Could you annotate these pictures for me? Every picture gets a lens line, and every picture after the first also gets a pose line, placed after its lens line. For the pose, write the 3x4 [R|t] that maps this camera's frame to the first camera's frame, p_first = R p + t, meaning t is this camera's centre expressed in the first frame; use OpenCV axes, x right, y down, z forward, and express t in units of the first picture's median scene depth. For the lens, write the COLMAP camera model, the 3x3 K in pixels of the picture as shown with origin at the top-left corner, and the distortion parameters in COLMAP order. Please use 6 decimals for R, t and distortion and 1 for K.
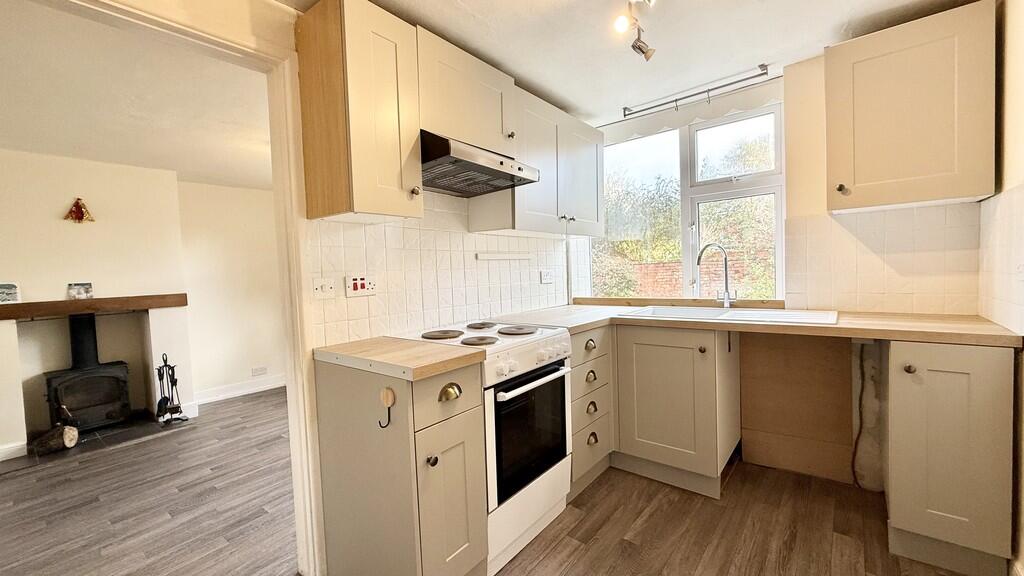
lens RADIAL K [[404.6, 0, 510.4], [0, 404.6, 287.6], [0, 0, 1]] dist [0.000051, 0.000191]
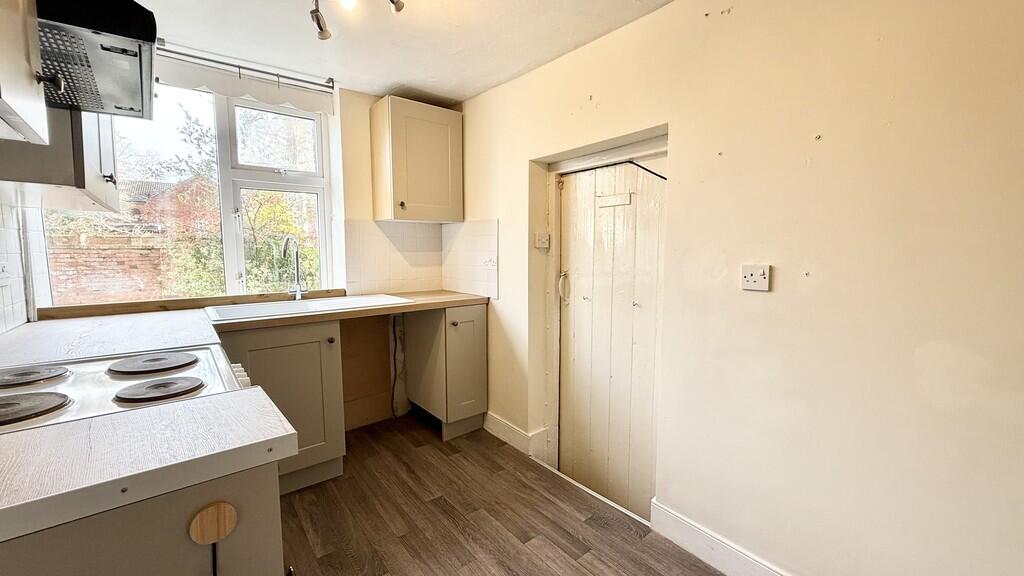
lens RADIAL K [[404.6, 0, 511.9], [0, 404.6, 286.5], [0, 0, 1]] dist [0.000051, 0.000191]
pose [[0.197694, -0.054214, 0.978764, -0.467740], [0.035746, 0.998204, 0.048070, -0.017557], [-0.979612, 0.025484, 0.199277, 0.356184]]
